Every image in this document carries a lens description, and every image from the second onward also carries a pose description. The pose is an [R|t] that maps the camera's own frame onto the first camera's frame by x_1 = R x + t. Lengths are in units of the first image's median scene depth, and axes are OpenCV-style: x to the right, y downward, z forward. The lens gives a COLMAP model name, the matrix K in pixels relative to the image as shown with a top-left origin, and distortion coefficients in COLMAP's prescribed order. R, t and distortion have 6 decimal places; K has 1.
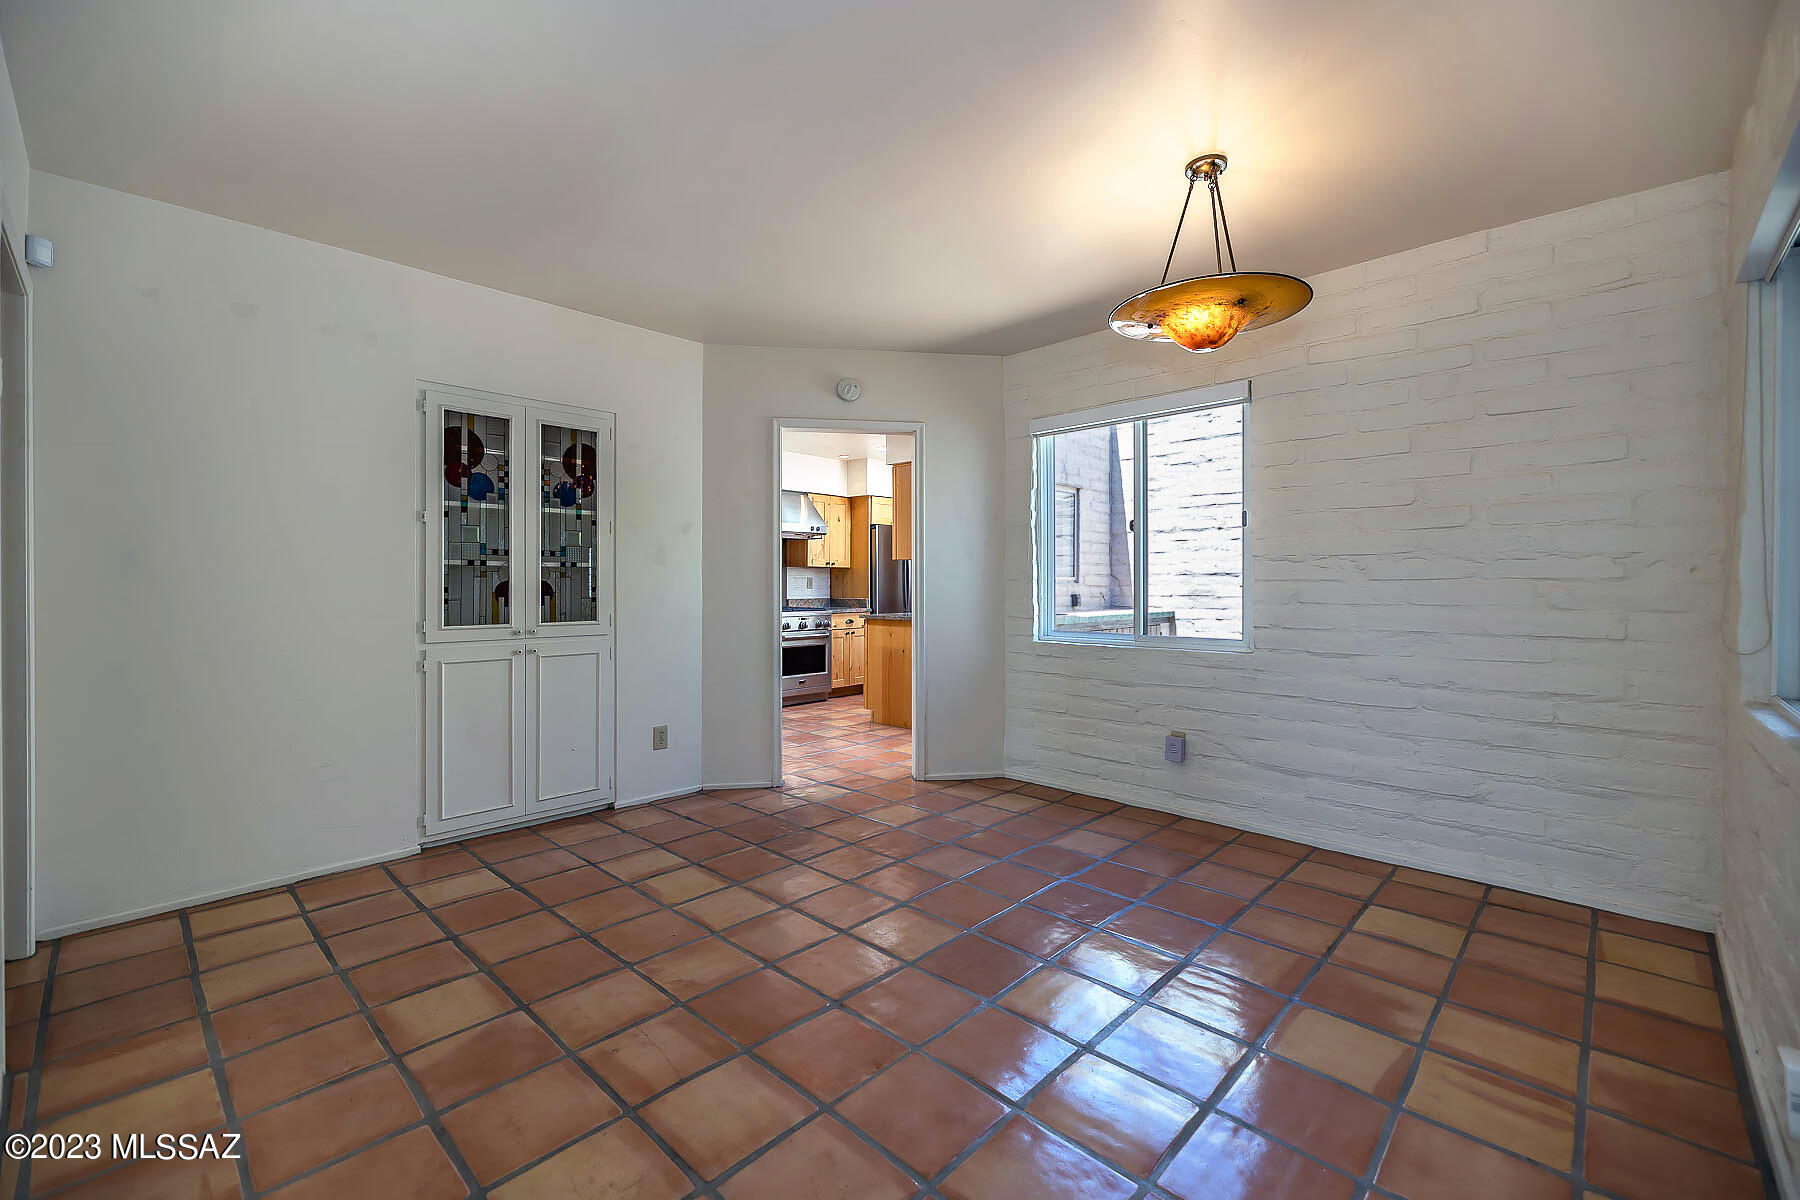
lens RADIAL K [[766.5, 0, 874.8], [0, 766.5, 582.2], [0, 0, 1]] dist [0.001190, 0.000556]
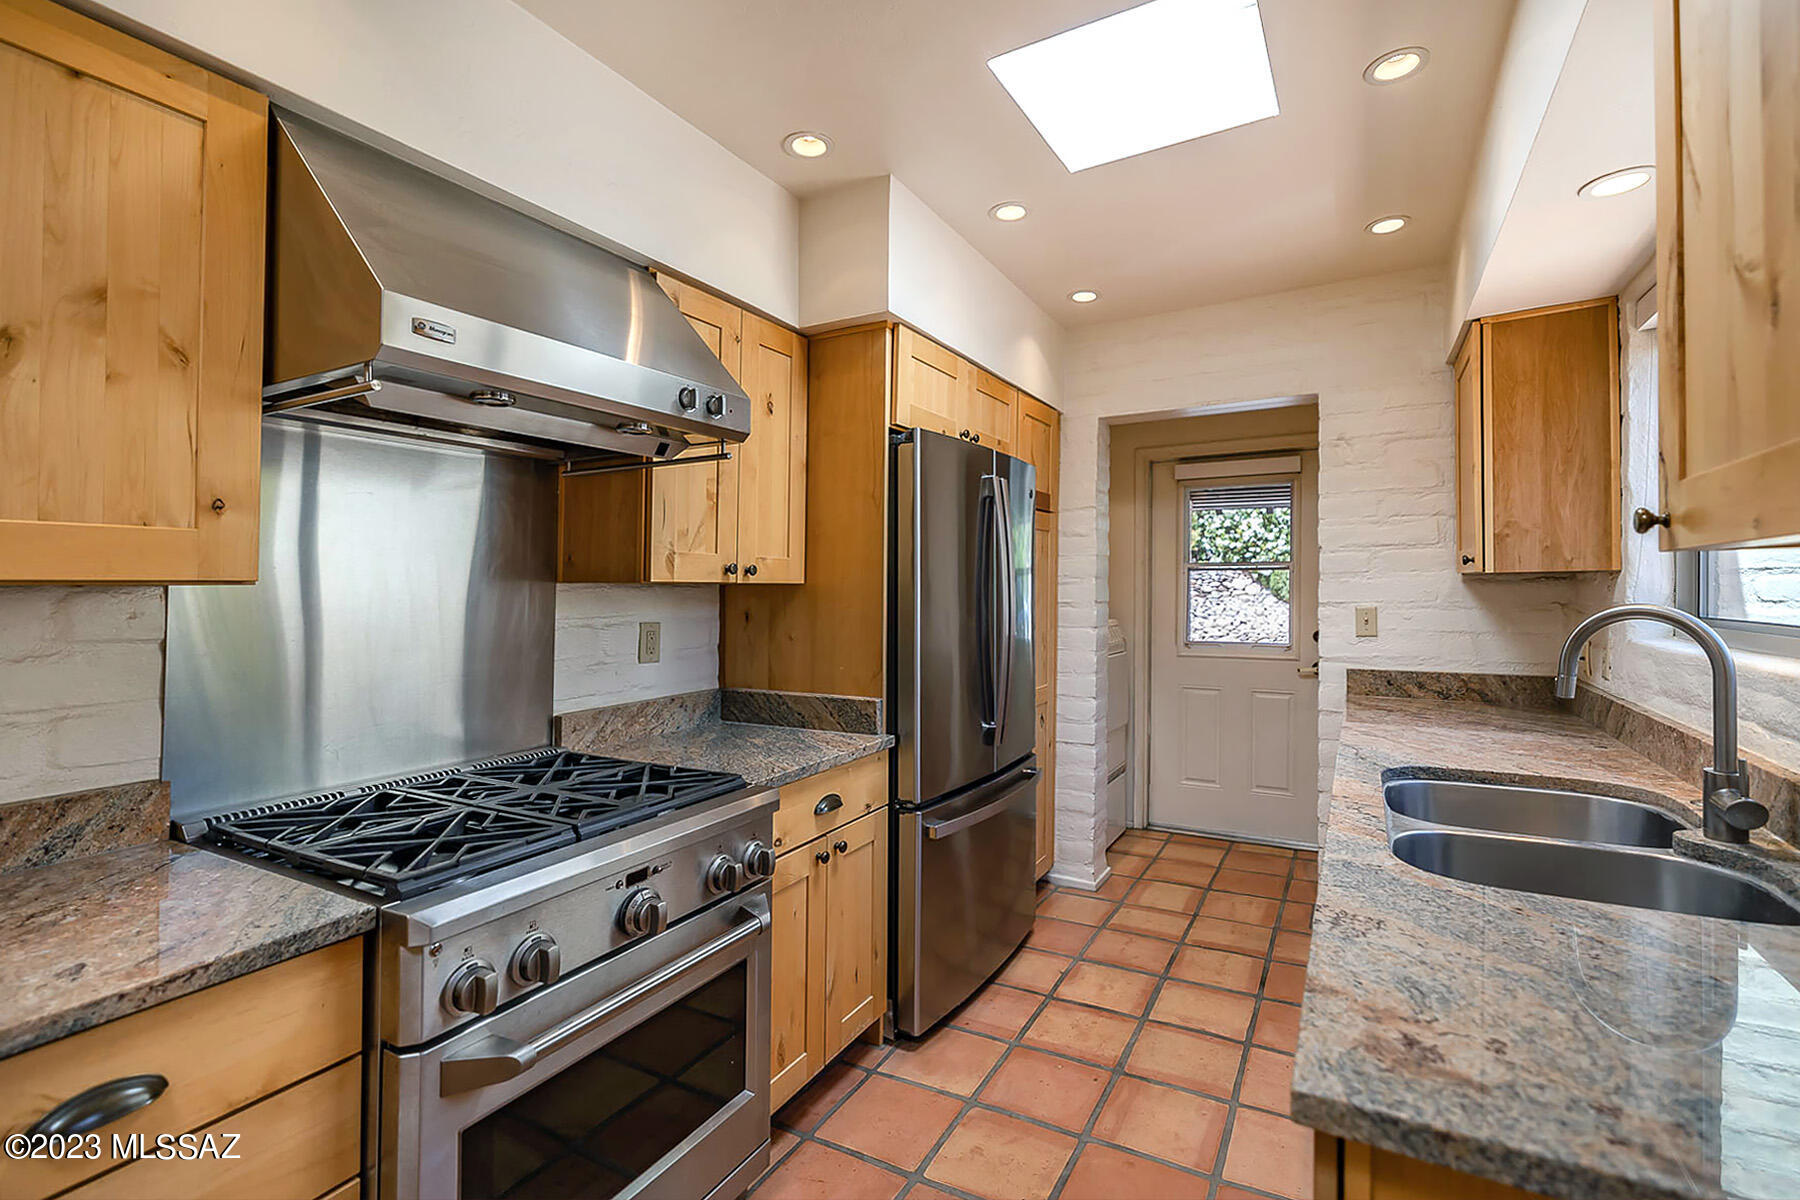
lens RADIAL K [[788.5, 0, 909.5], [0, 788.5, 570.4], [0, 0, 1]] dist [0.000443, 0.000080]
pose [[0.960611, 0.004890, 0.277855, -0.078084], [0.000950, 0.999782, -0.020880, -0.018912], [-0.277896, 0.020321, 0.960396, 0.740844]]
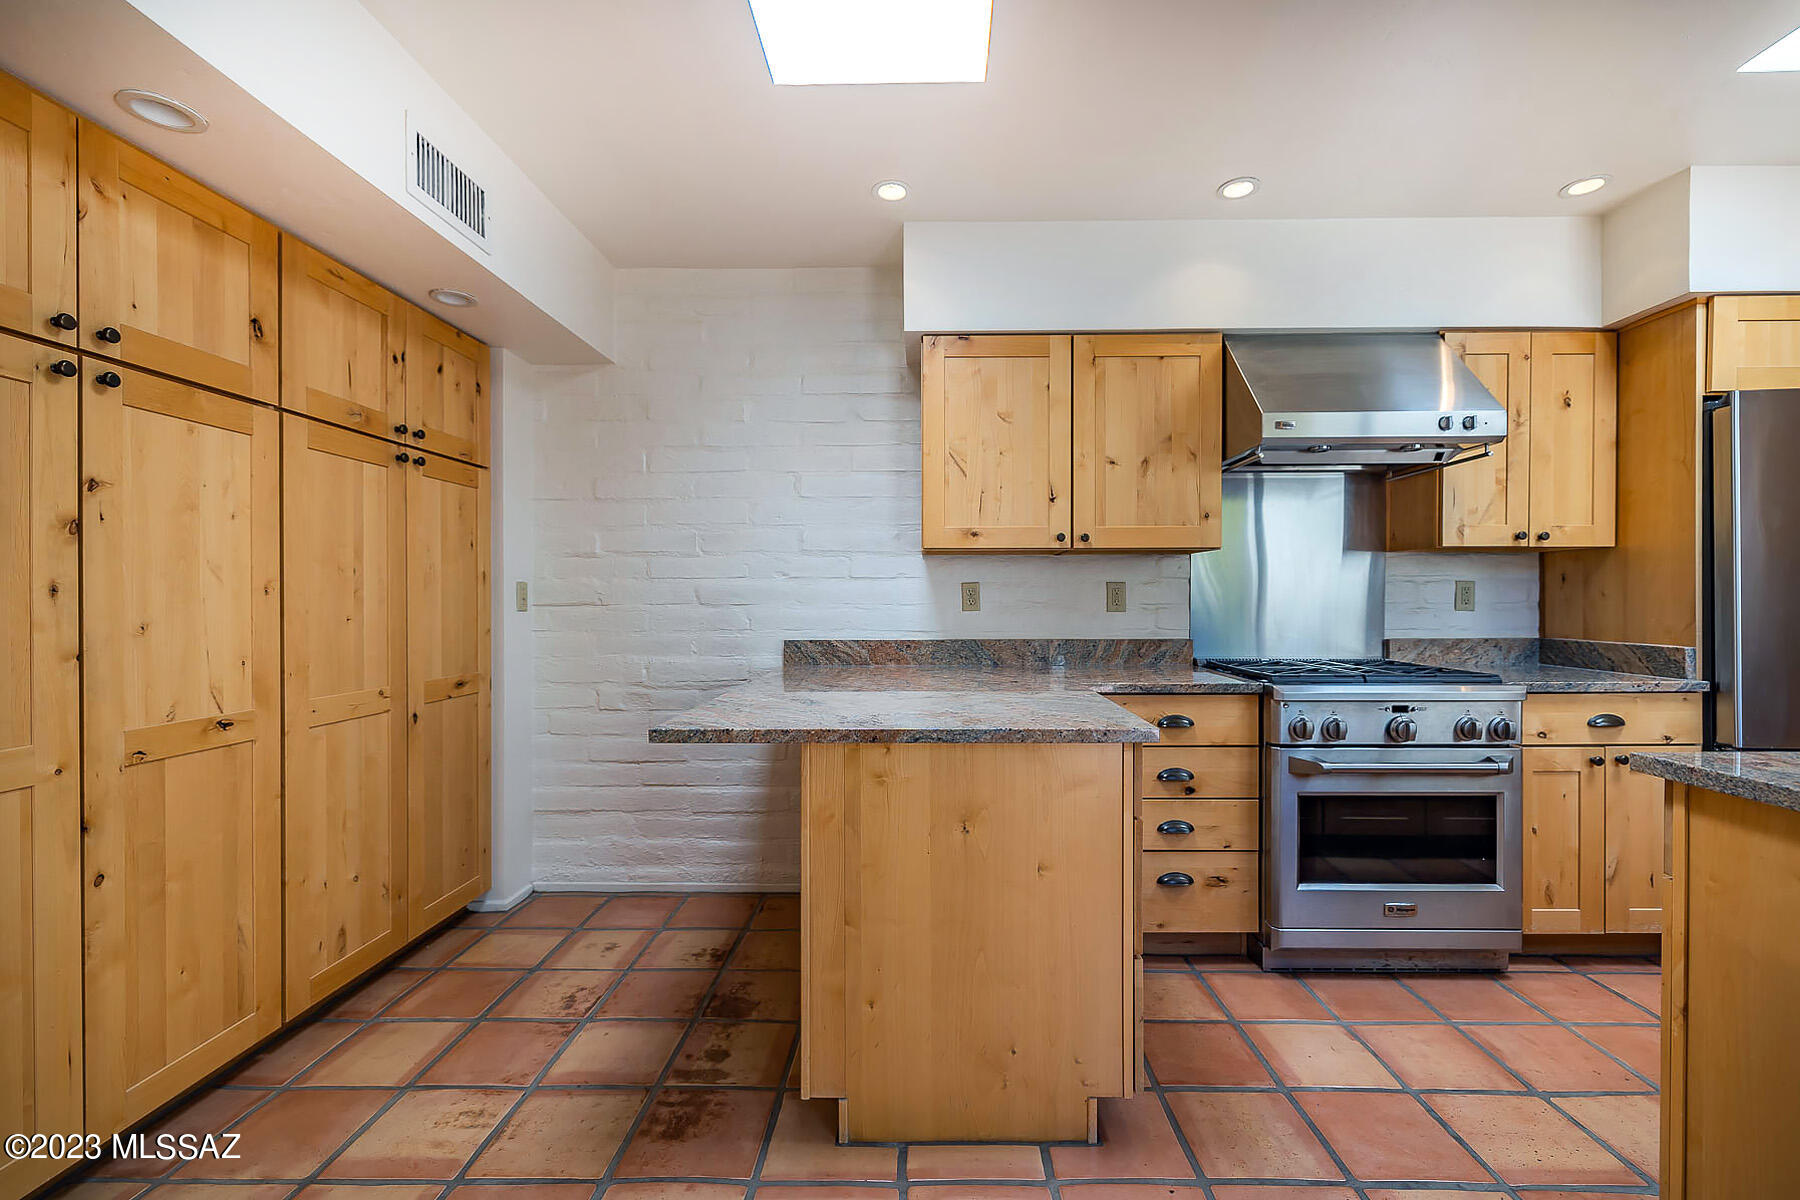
lens RADIAL K [[790.3, 0, 934.2], [0, 790.3, 599.5], [0, 0, 1]] dist [-0.000038, 0.000116]
pose [[0.709846, 0.001178, -0.704356, -0.001185], [0.001427, 0.999994, 0.003112, 0.001389], [0.704356, -0.003214, 0.709840, 0.585836]]
